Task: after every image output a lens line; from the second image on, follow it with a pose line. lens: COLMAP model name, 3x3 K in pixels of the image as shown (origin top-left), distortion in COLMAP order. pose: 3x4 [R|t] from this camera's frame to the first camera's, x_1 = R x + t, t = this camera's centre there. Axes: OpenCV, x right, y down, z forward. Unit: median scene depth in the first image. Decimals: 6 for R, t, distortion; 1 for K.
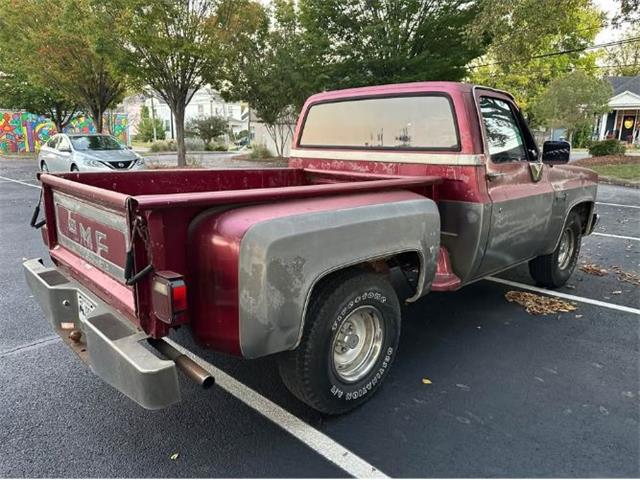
lens RADIAL K [[457.5, 0, 317.0], [0, 457.5, 240.0], [0, 0, 1]] dist [0.036780, -0.049008]
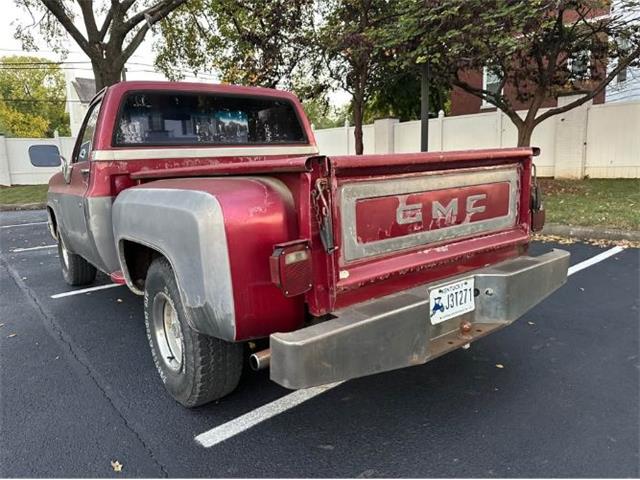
lens RADIAL K [[457.5, 0, 320.3], [0, 457.5, 236.1], [0, 0, 1]] dist [0.036780, -0.049008]
pose [[0.094972, -0.176102, 0.979780, -0.957280], [0.266622, 0.952770, 0.145403, -0.108161], [-0.959110, 0.247422, 0.137439, 0.767680]]
